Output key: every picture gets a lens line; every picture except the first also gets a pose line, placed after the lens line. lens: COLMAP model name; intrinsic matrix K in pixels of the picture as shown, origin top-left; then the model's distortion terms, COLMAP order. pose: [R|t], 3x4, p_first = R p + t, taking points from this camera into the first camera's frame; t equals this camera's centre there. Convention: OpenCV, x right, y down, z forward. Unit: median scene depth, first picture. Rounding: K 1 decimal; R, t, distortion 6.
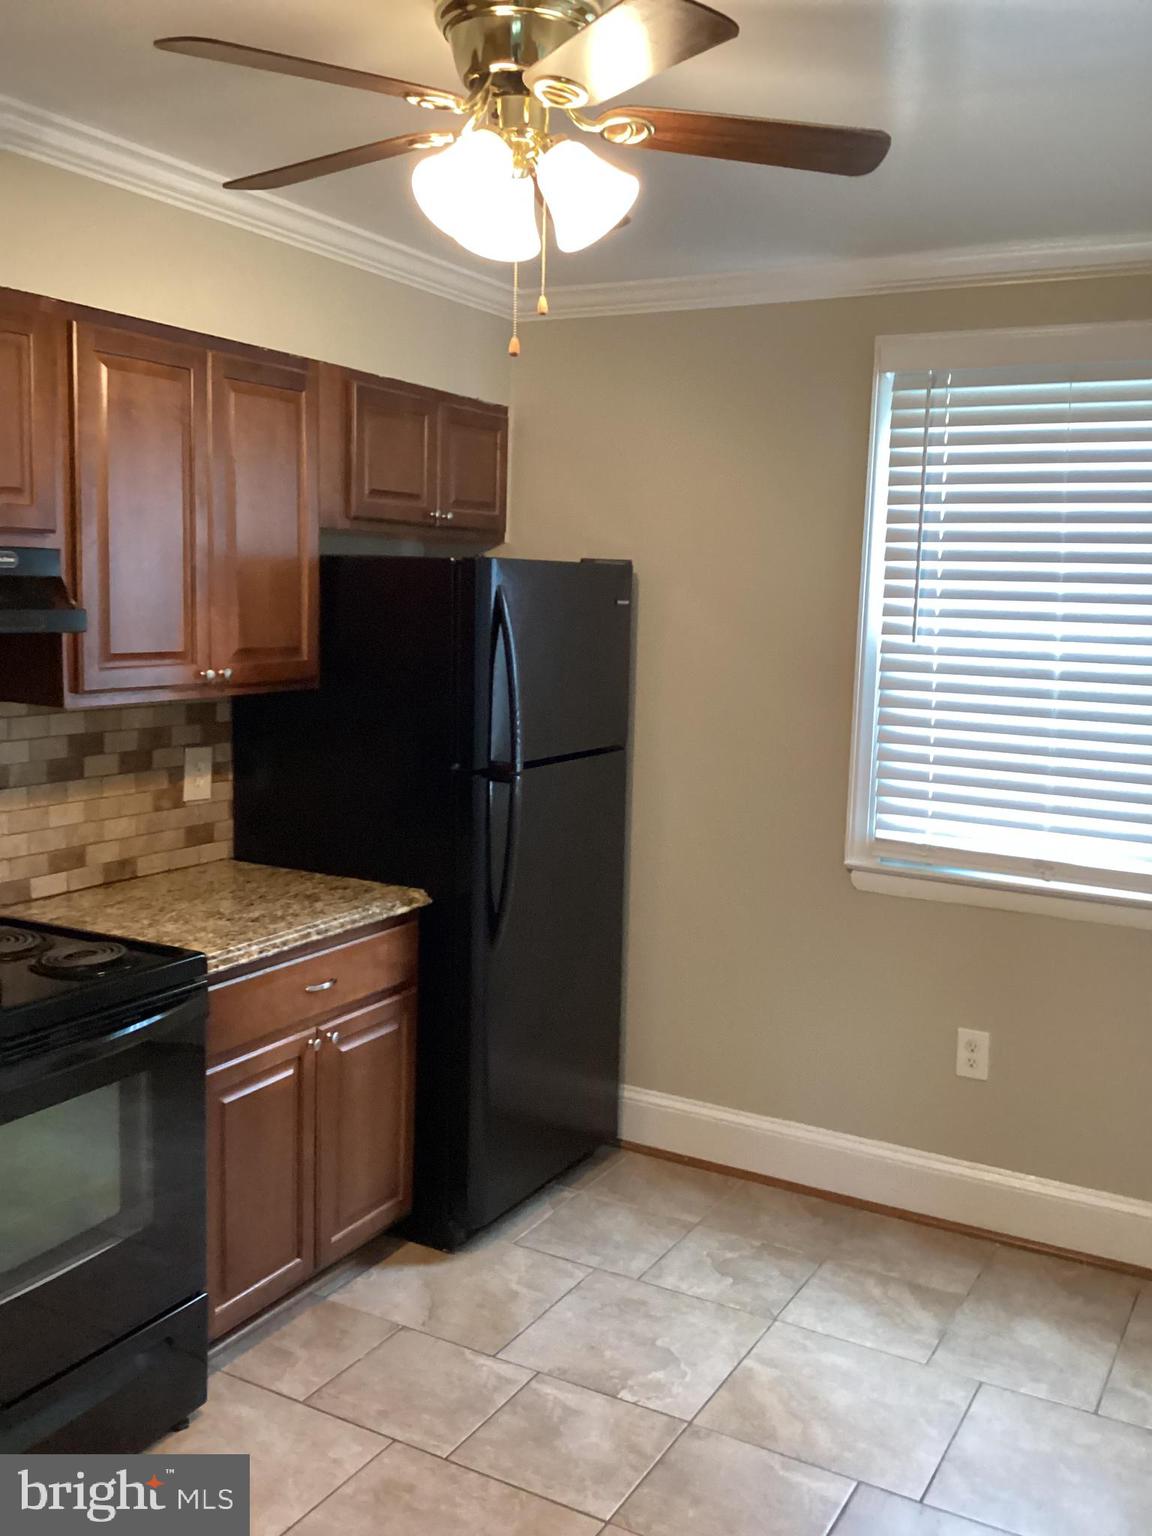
lens RADIAL K [[1422.8, 0, 576.0], [0, 1422.8, 768.0], [0, 0, 1]] dist [0.133757, -0.285500]
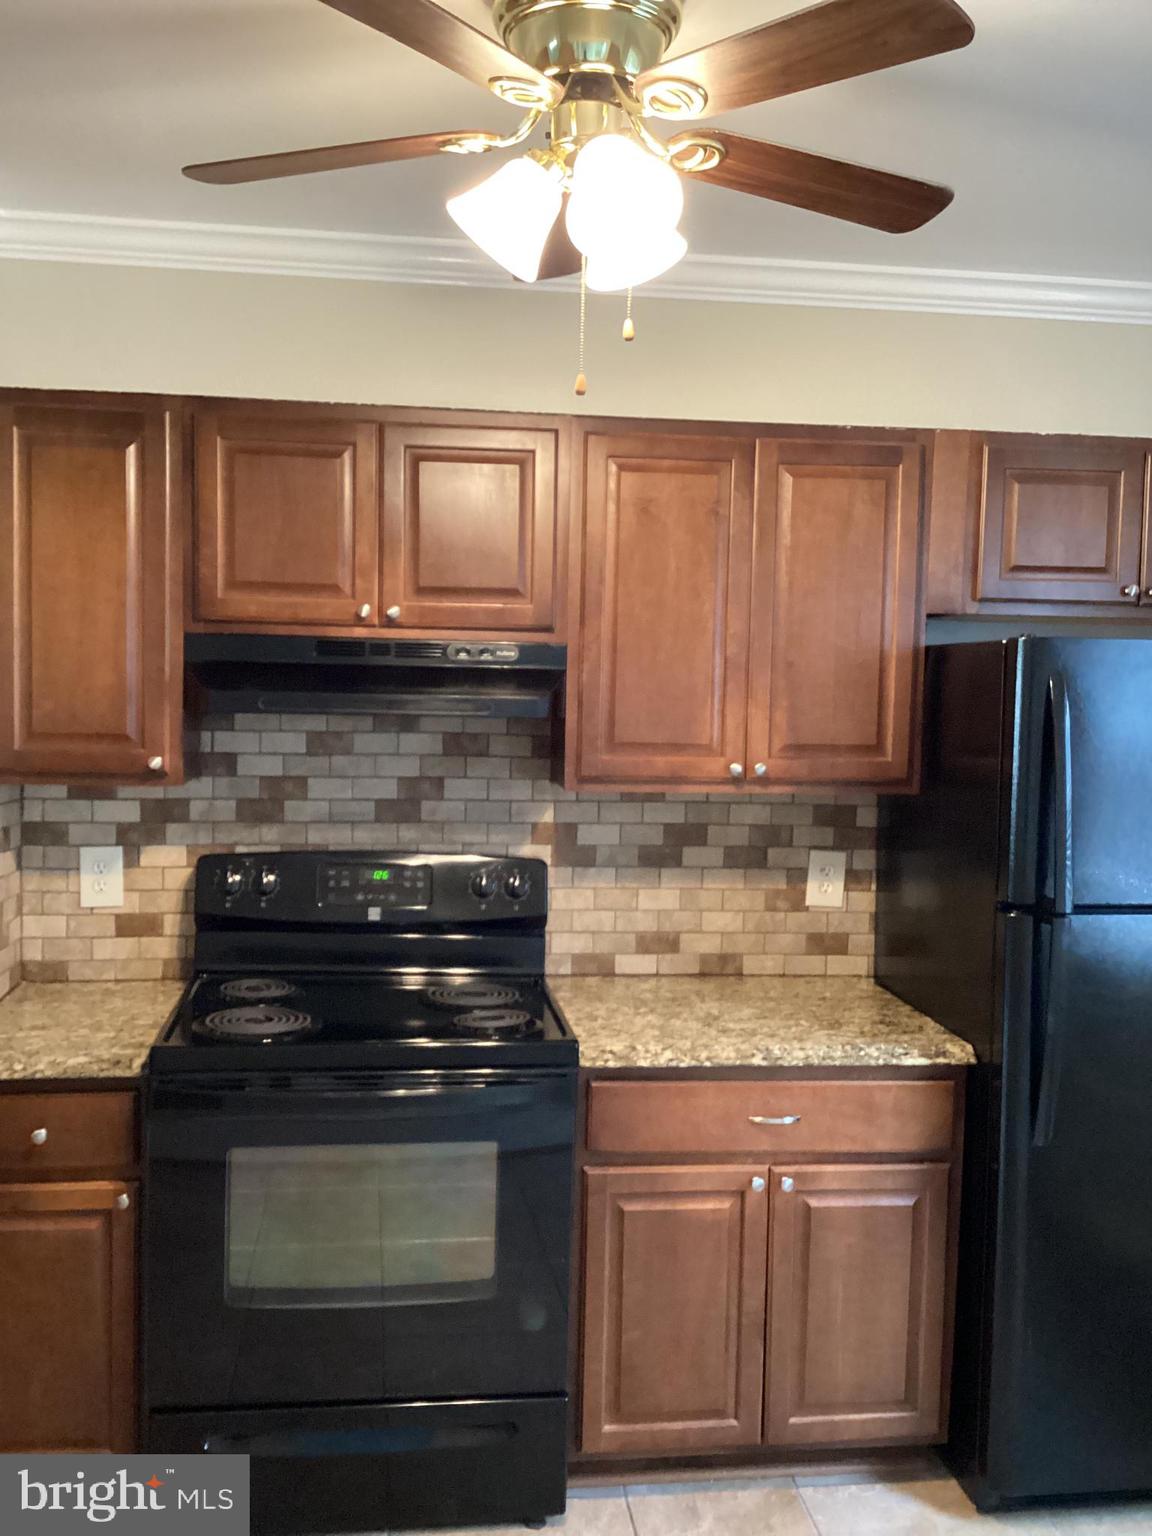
lens RADIAL K [[1422.8, 0, 576.0], [0, 1422.8, 768.0], [0, 0, 1]] dist [0.133757, -0.285500]
pose [[0.590089, 0.037637, -0.806461, 0.427257], [-0.108836, 0.993503, -0.033270, -0.020653], [0.799969, 0.107404, 0.590351, 0.325589]]
